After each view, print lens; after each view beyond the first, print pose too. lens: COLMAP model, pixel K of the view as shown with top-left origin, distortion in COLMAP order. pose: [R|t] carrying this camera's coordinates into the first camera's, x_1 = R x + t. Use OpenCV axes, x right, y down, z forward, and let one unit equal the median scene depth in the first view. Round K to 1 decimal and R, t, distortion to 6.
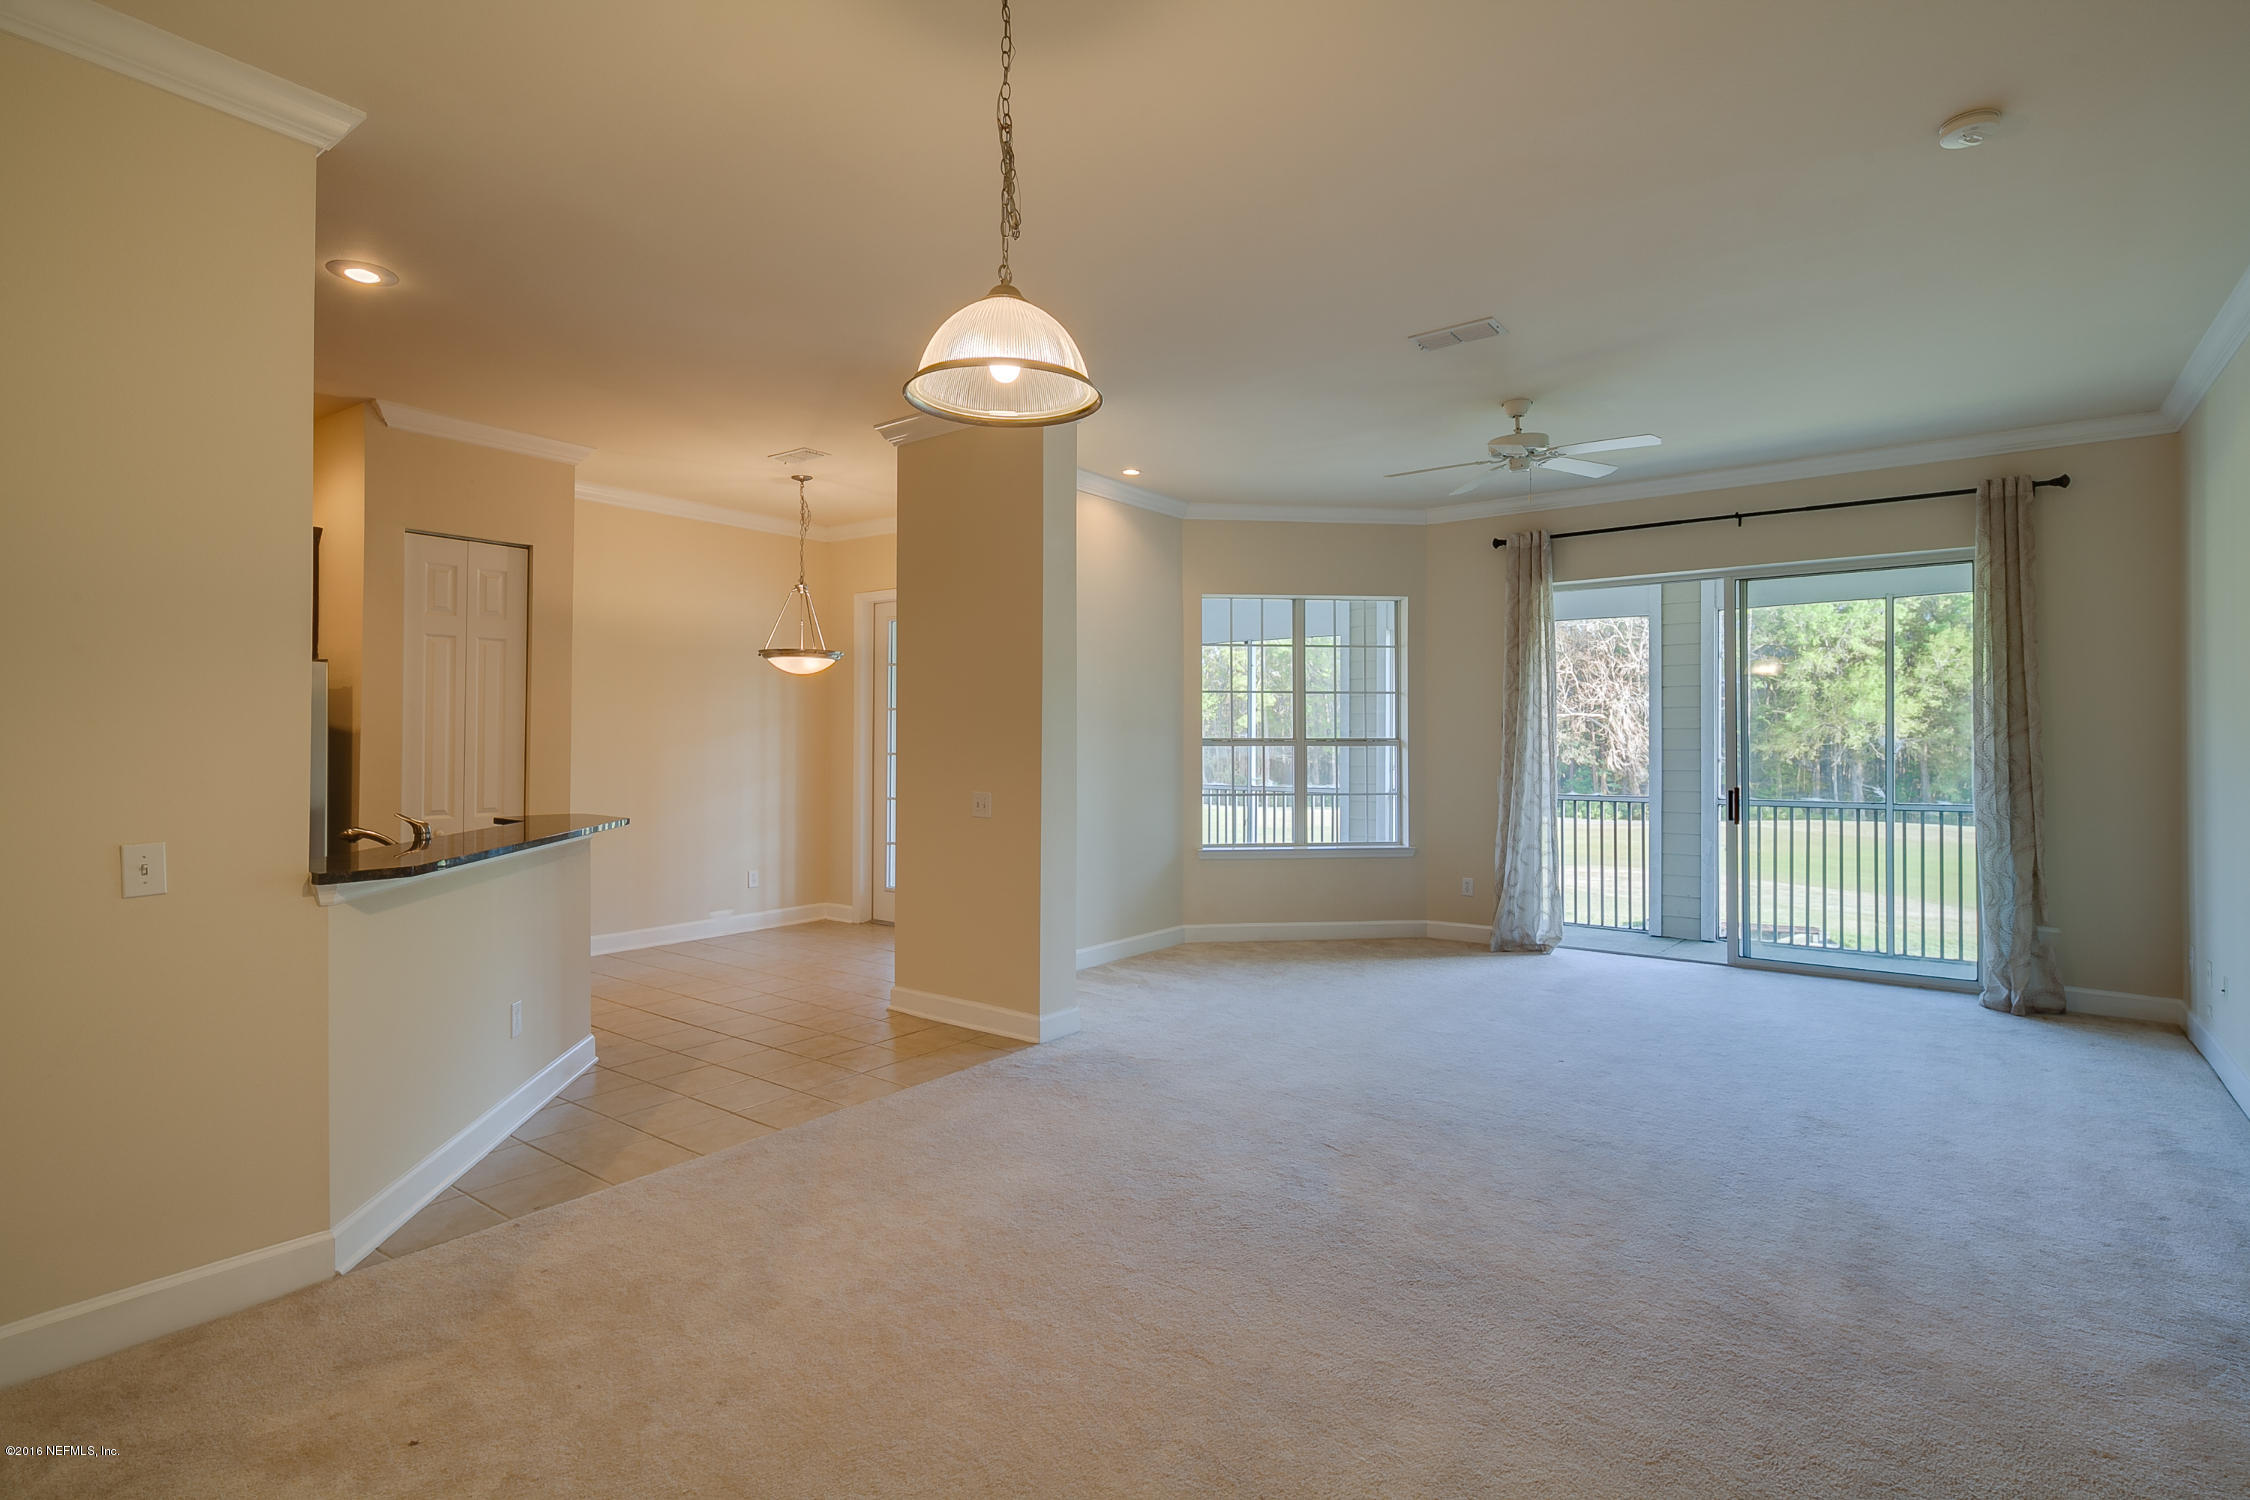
lens RADIAL K [[1065.8, 0, 1137.8], [0, 1065.8, 735.3], [0, 0, 1]] dist [-0.003481, -0.000093]
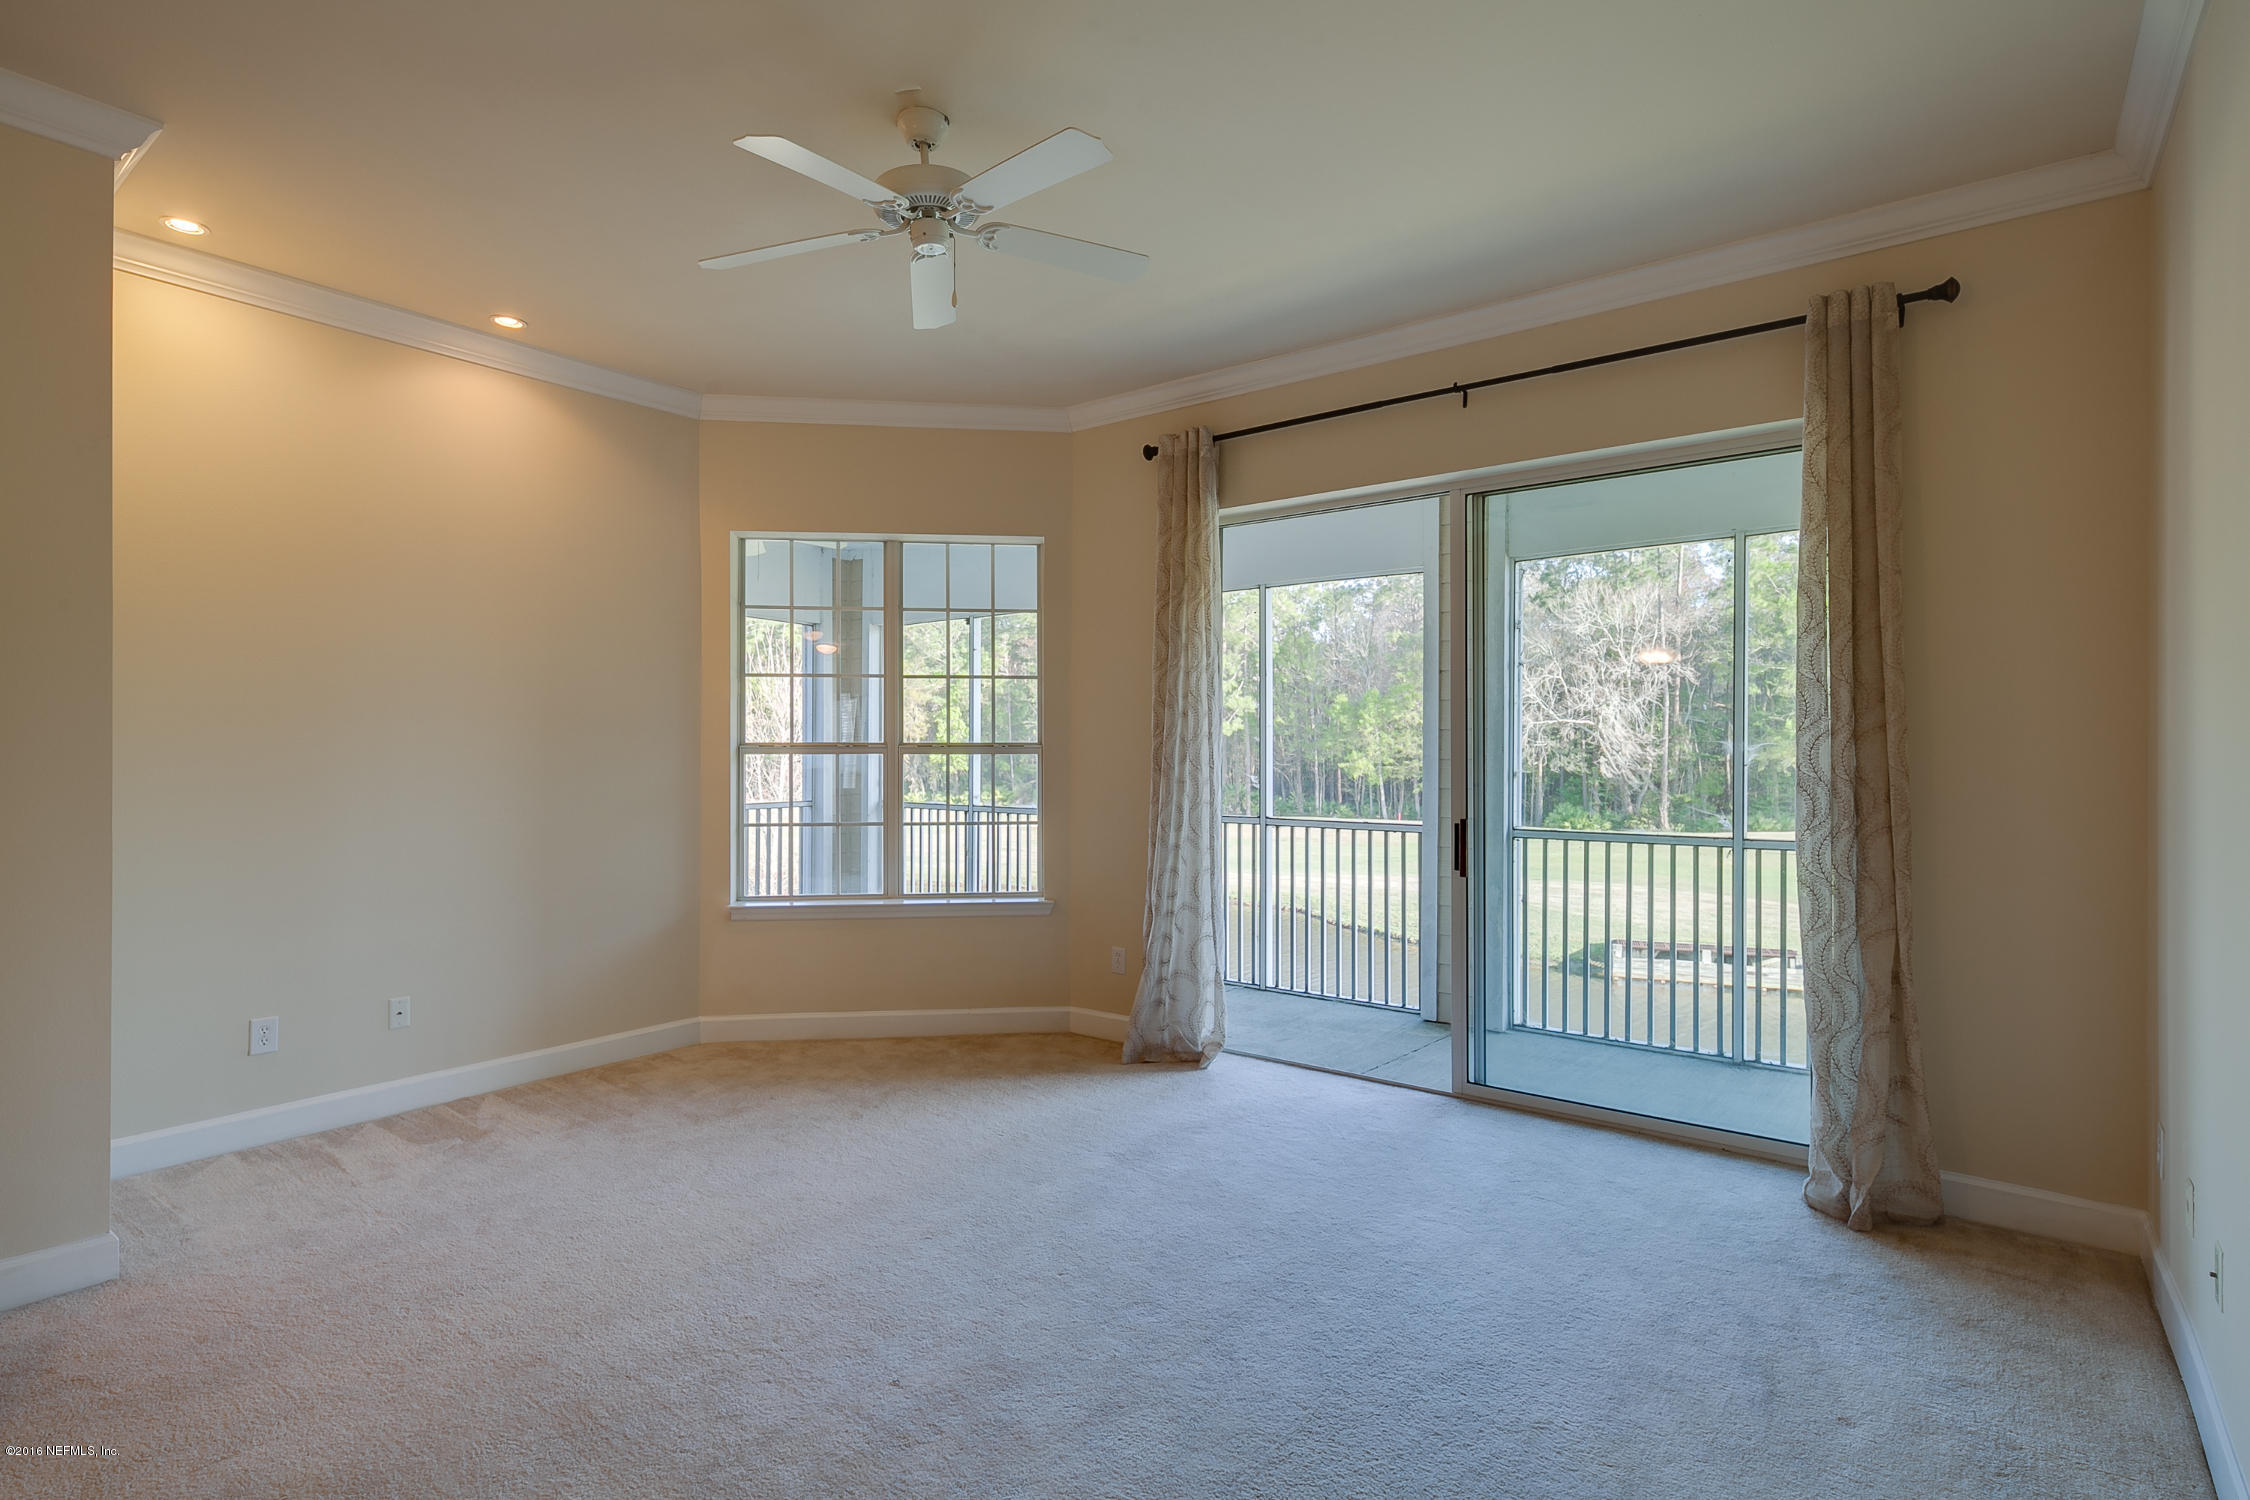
lens RADIAL K [[1094.8, 0, 1125.0], [0, 1094.8, 750.0], [0, 0, 1]] dist [0.000833, -0.000211]
pose [[0.999998, 0.000720, 0.001828, 0.339505], [-0.000732, 0.999976, 0.006919, 0.002875], [-0.001823, -0.006921, 0.999974, 0.326436]]
